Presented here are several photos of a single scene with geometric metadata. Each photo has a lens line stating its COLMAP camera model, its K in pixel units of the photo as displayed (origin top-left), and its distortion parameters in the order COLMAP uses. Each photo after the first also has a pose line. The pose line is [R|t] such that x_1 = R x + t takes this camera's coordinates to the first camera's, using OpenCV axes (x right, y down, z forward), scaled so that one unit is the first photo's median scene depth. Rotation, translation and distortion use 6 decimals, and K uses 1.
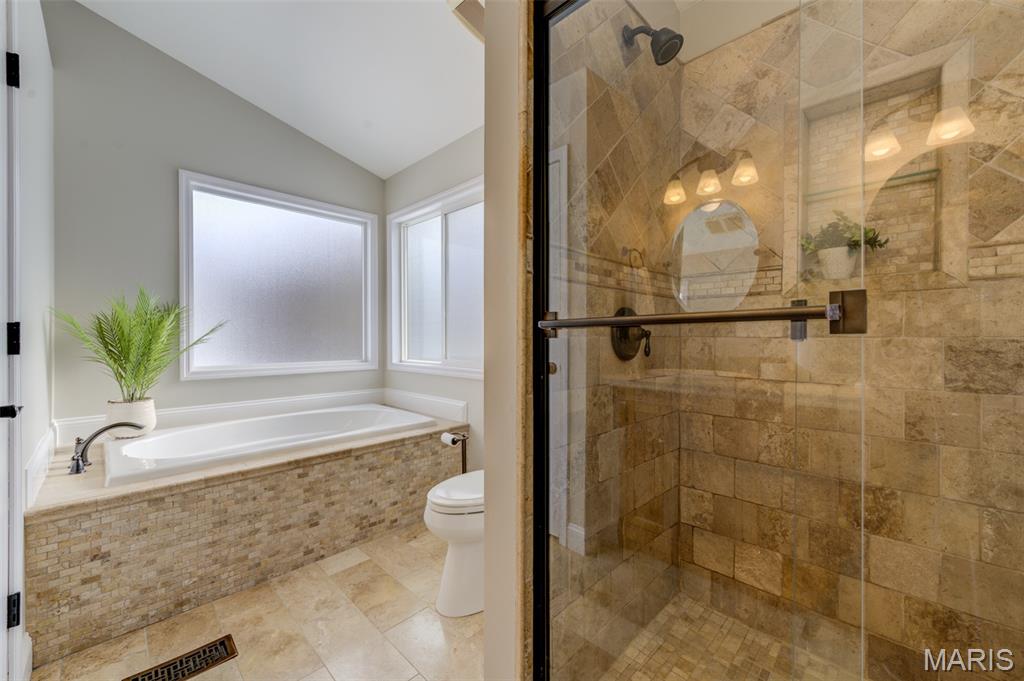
lens RADIAL K [[398.4, 0, 505.1], [0, 398.4, 340.7], [0, 0, 1]] dist [0.000425, -0.000956]
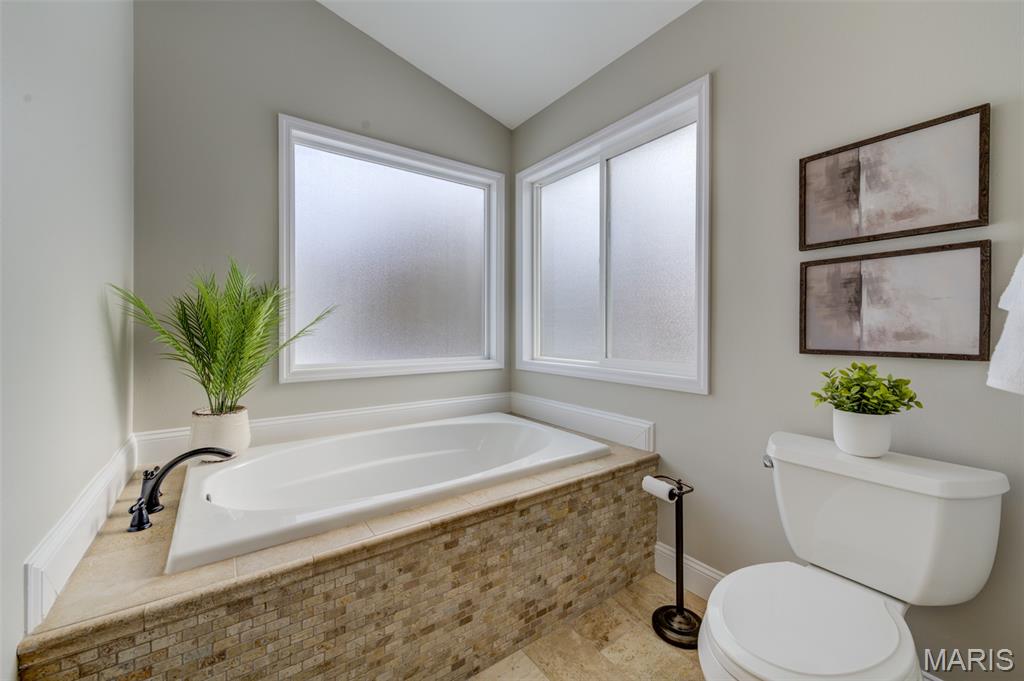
lens RADIAL K [[395.1, 0, 514.5], [0, 395.1, 331.5], [0, 0, 1]] dist [0.000804, -0.000419]
pose [[0.988419, 0.001829, -0.151735, -0.364188], [-0.002064, 0.999997, -0.001392, -0.002121], [0.151732, 0.001689, 0.988420, 0.456292]]
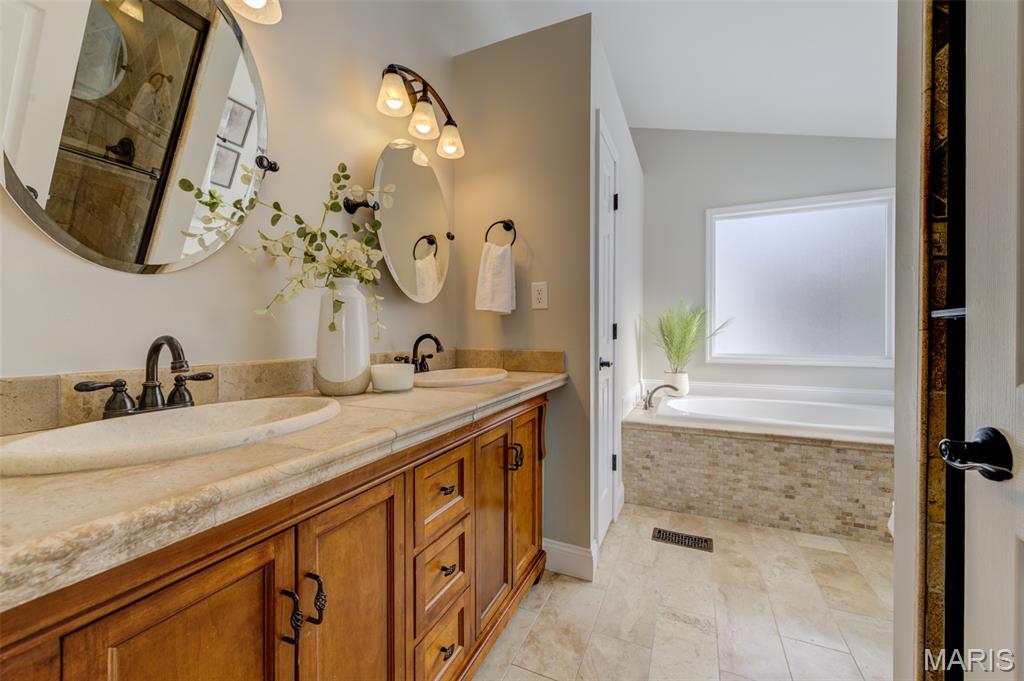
lens RADIAL K [[395.1, 0, 514.5], [0, 395.1, 331.5], [0, 0, 1]] dist [0.000804, -0.000419]
pose [[0.350137, -0.002932, -0.936694, 0.352742], [-0.005866, 0.999969, -0.005323, 0.005373], [0.936680, 0.007358, 0.350109, -0.147856]]
